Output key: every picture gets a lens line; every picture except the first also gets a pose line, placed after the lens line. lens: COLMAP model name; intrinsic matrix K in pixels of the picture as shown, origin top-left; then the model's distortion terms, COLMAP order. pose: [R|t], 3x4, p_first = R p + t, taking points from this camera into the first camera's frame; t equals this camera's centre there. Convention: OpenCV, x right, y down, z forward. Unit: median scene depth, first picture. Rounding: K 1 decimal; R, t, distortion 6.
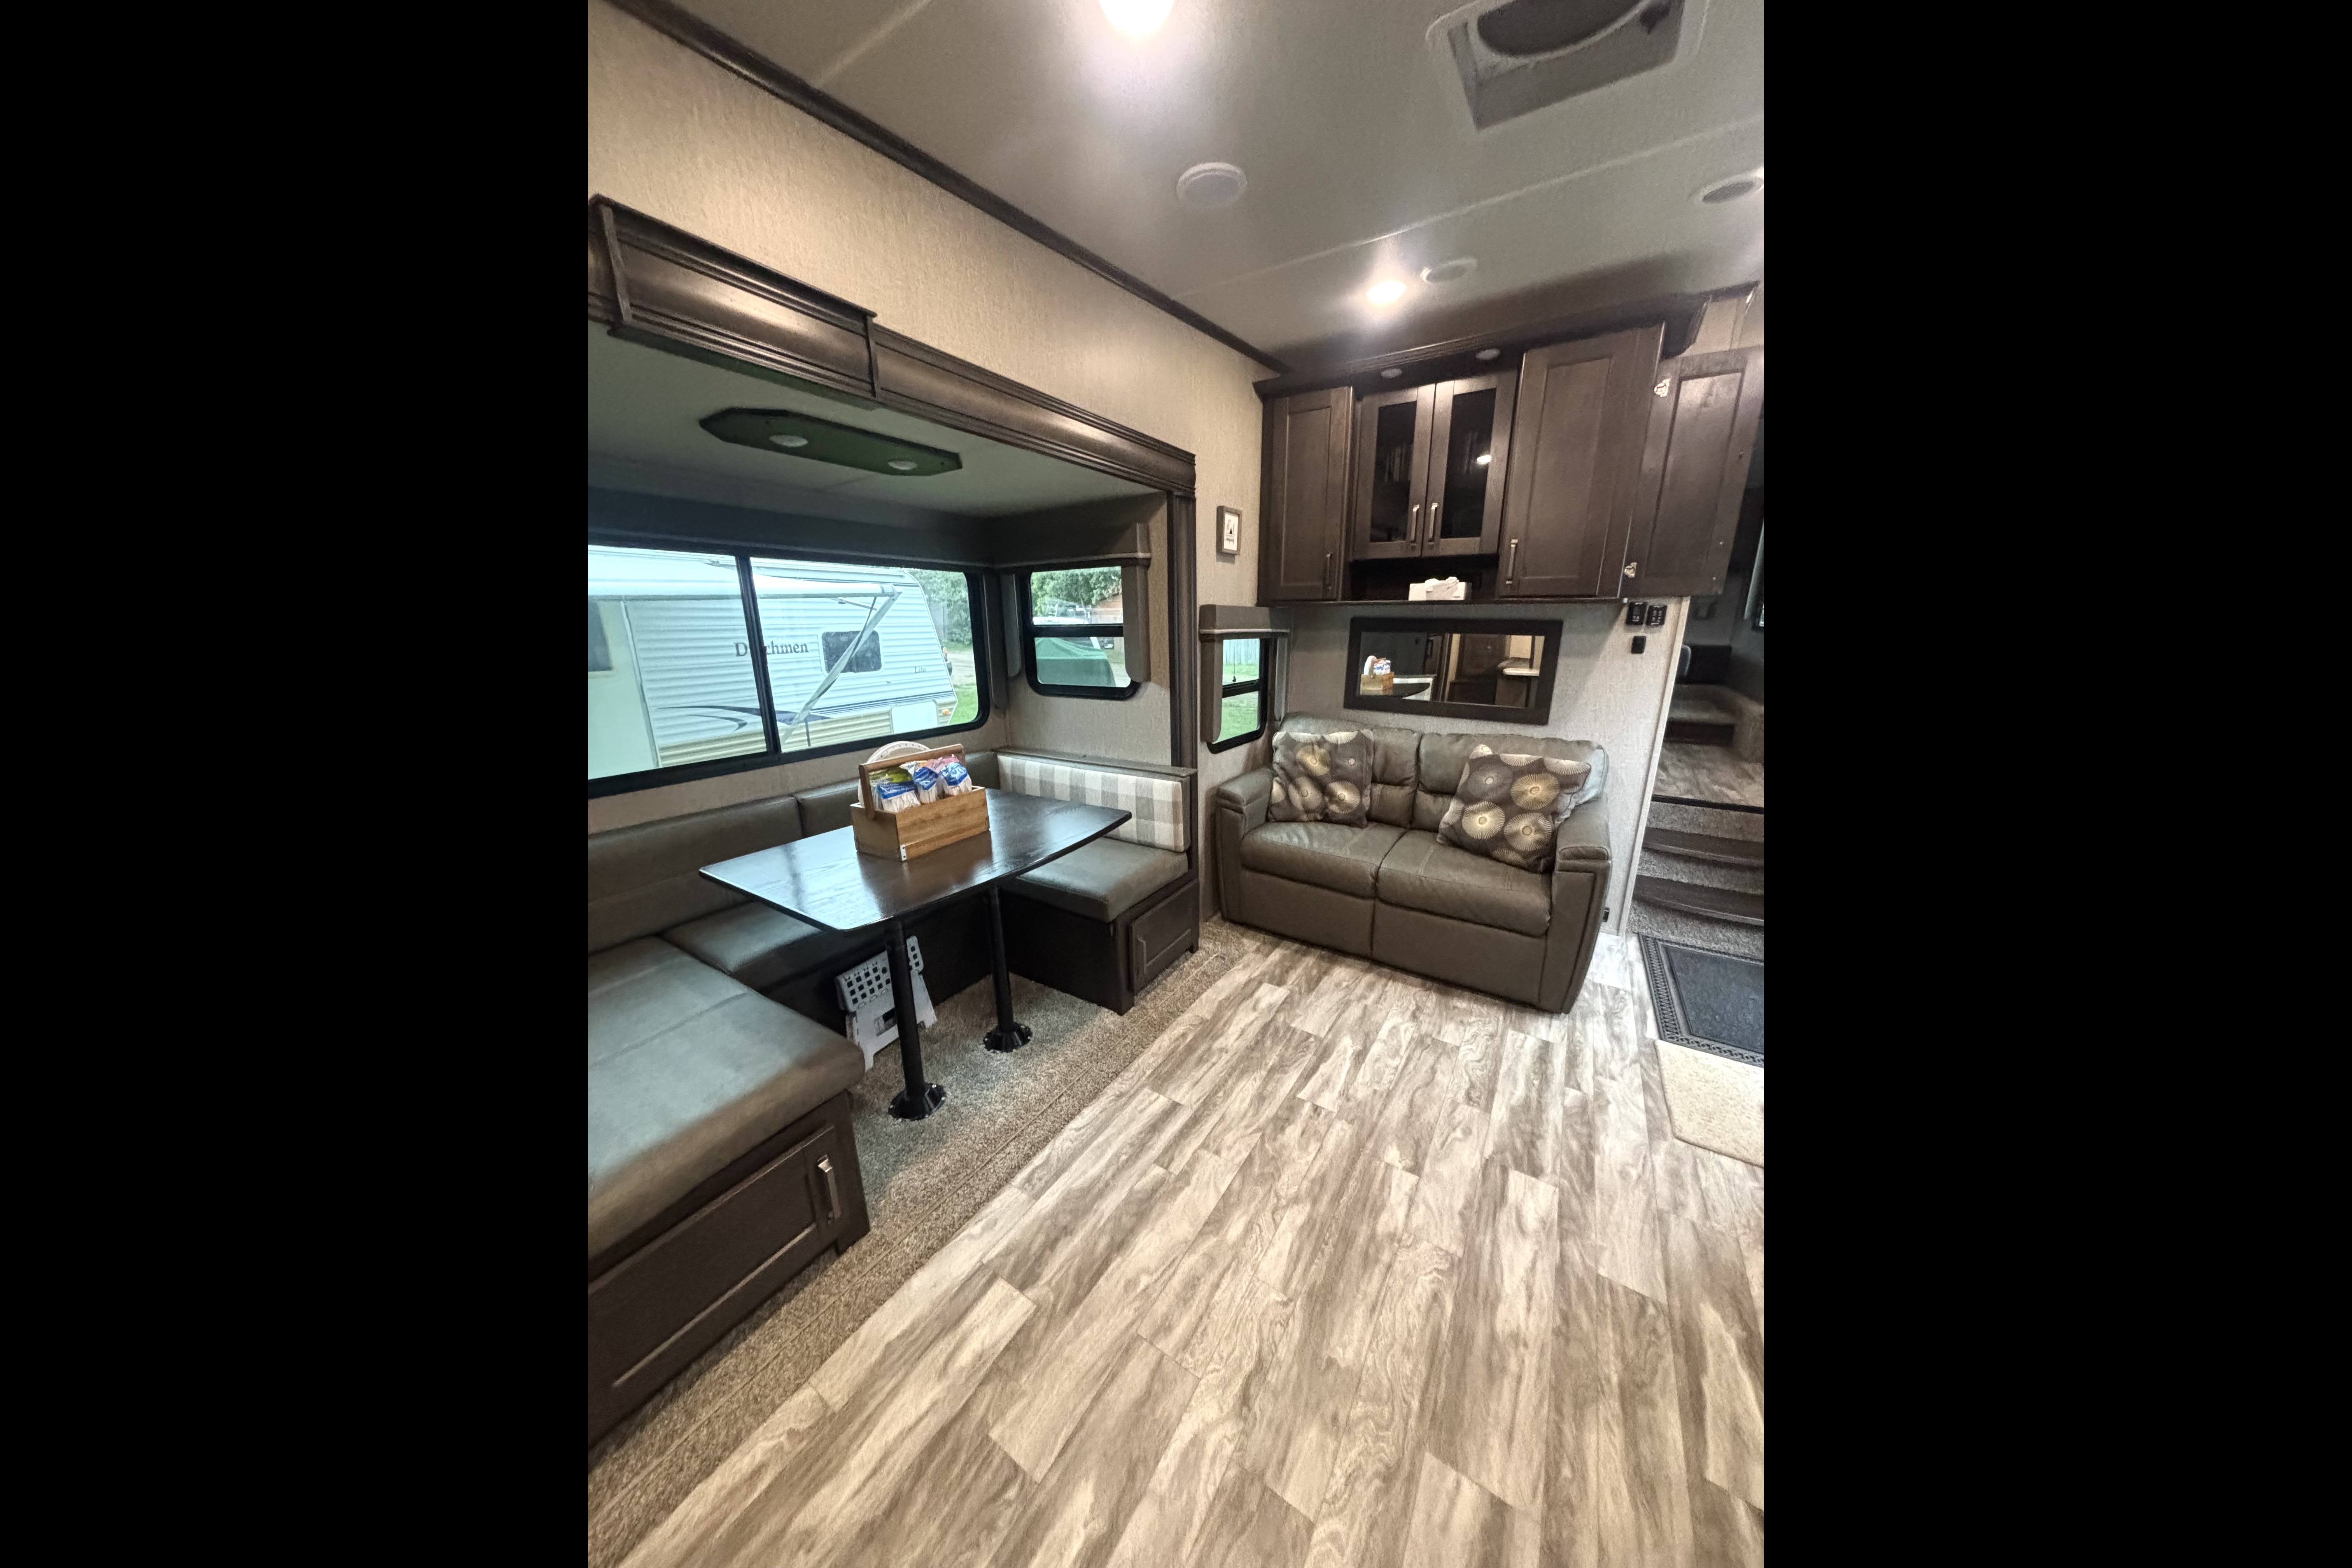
lens RADIAL K [[636.0, 0, 1178.8], [0, 636.0, 785.1], [0, 0, 1]] dist [0.001332, 0.000061]
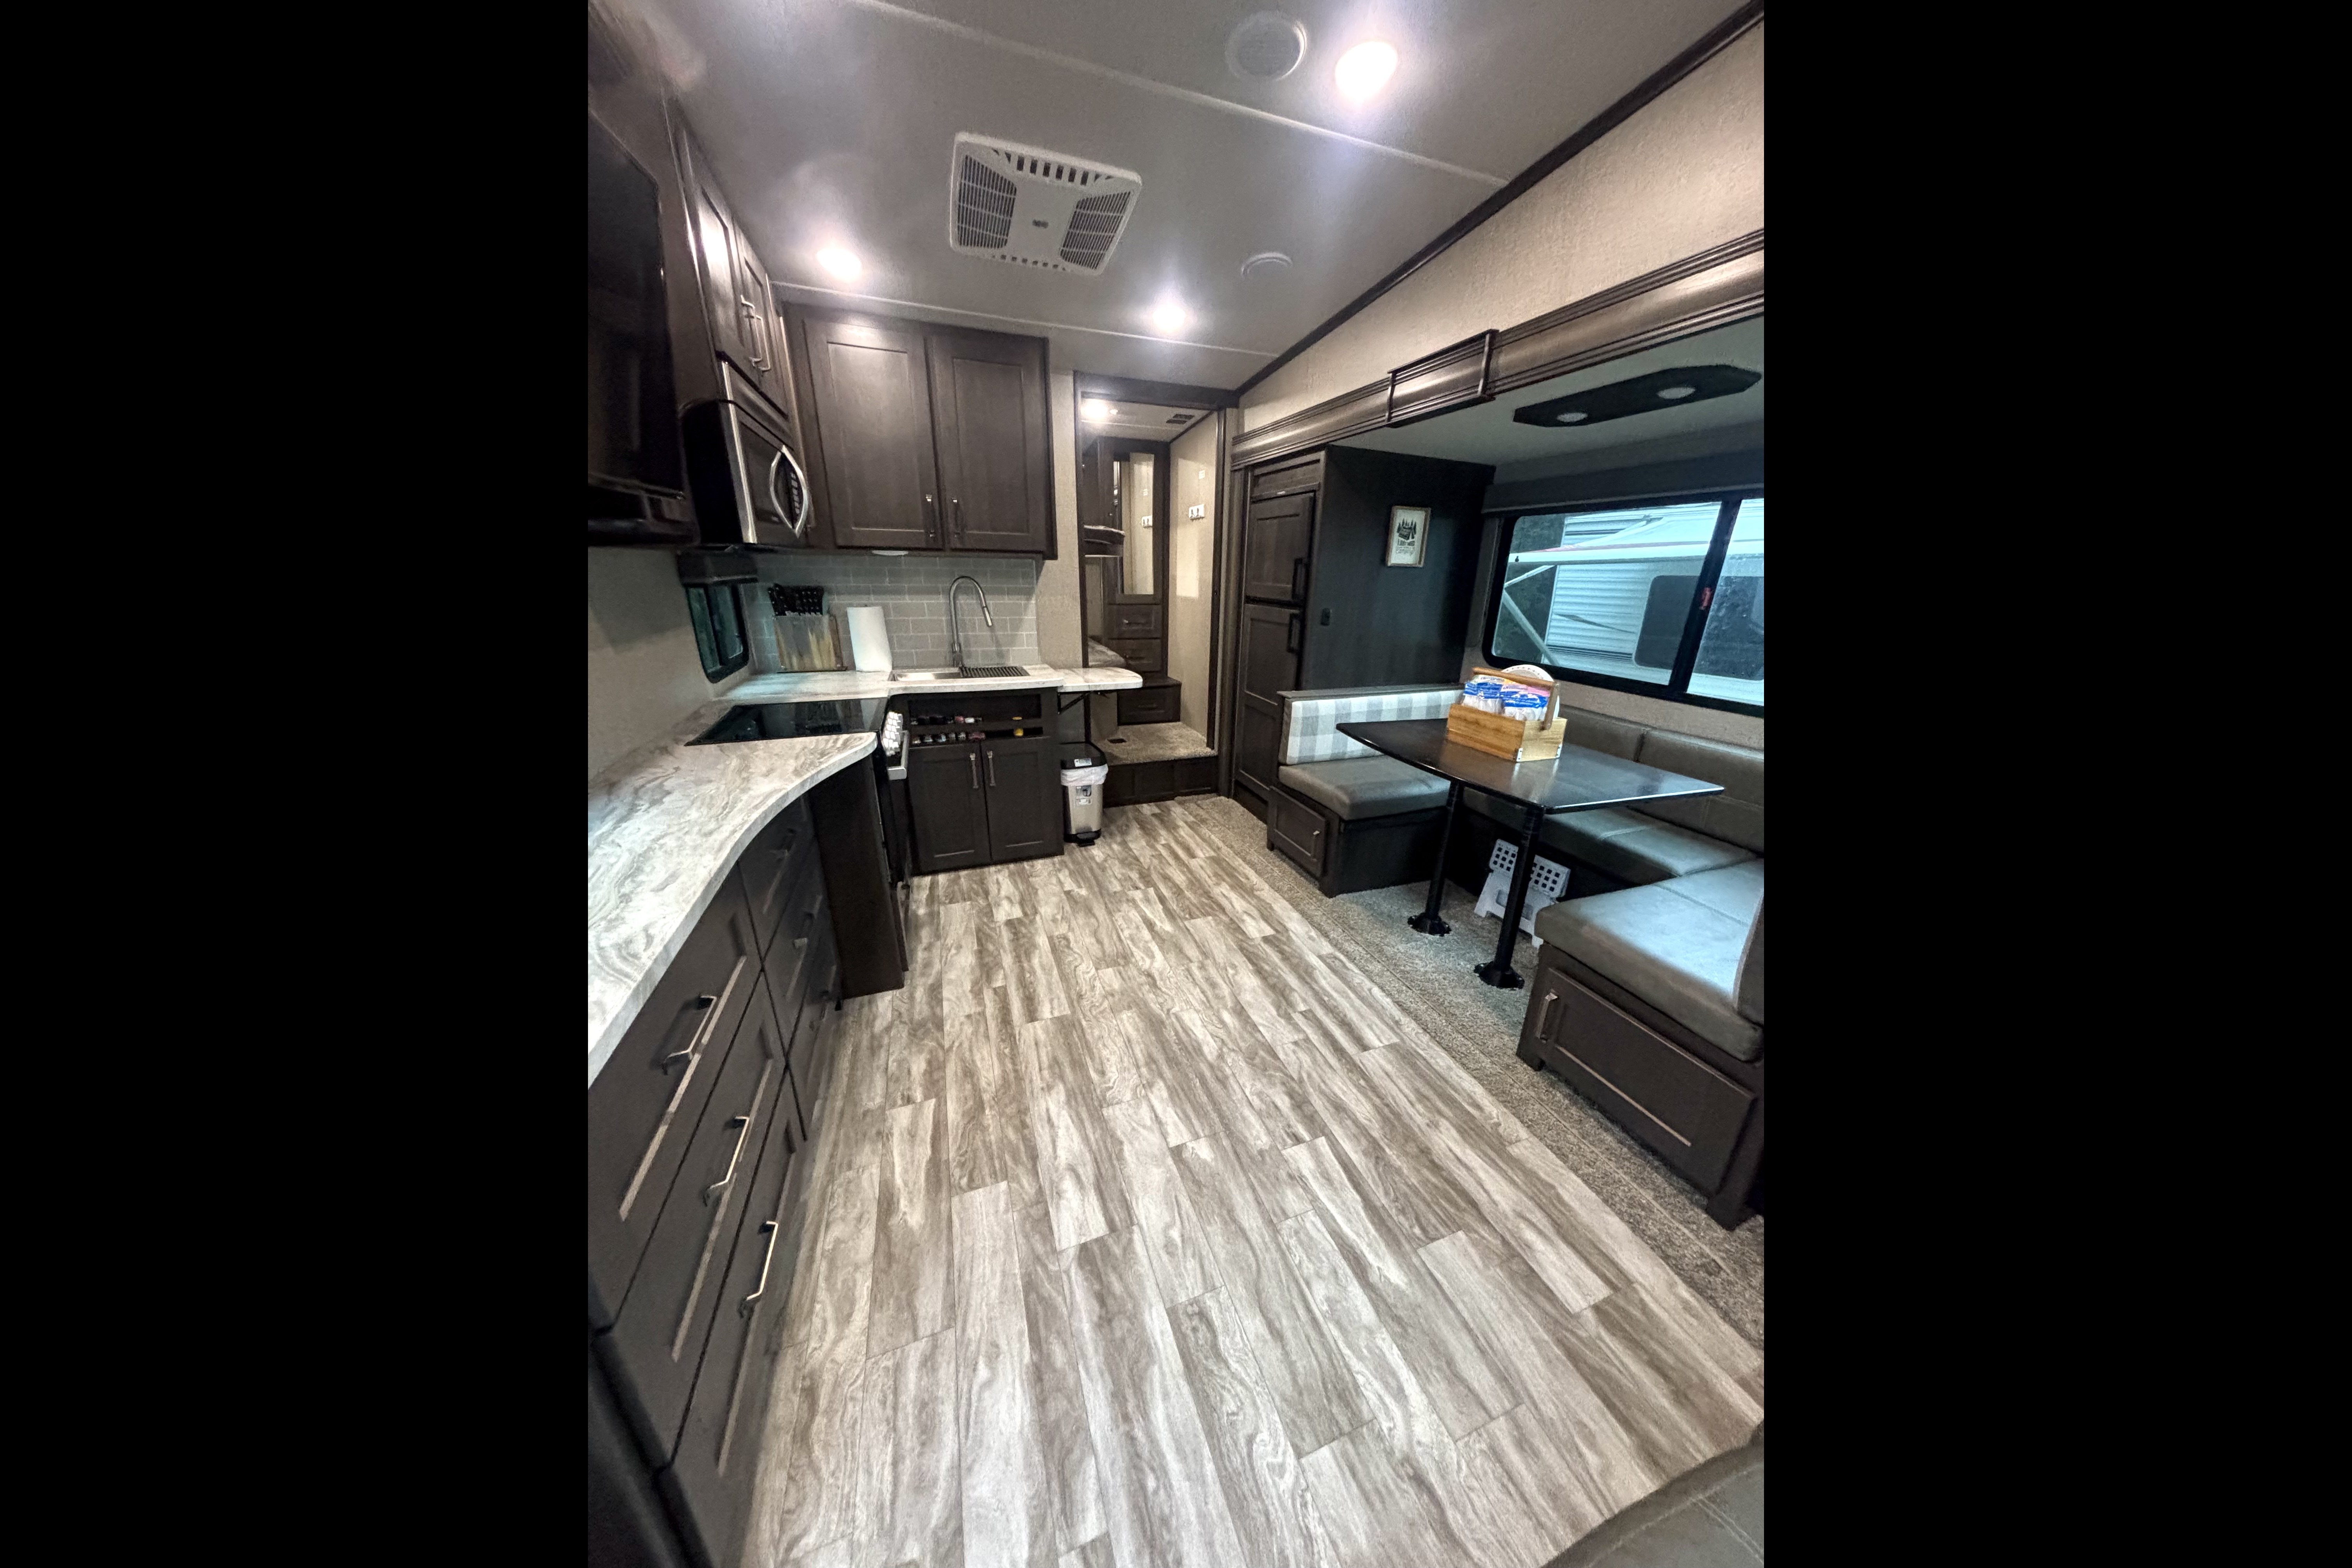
lens RADIAL K [[636.0, 0, 1173.0], [0, 636.0, 785.8], [0, 0, 1]] dist [0.001332, 0.000061]
pose [[-0.613624, 0.250192, -0.748912, 0.955010], [-0.214834, 0.859789, 0.463259, -0.294892], [0.759810, 0.445159, -0.473838, 1.216125]]
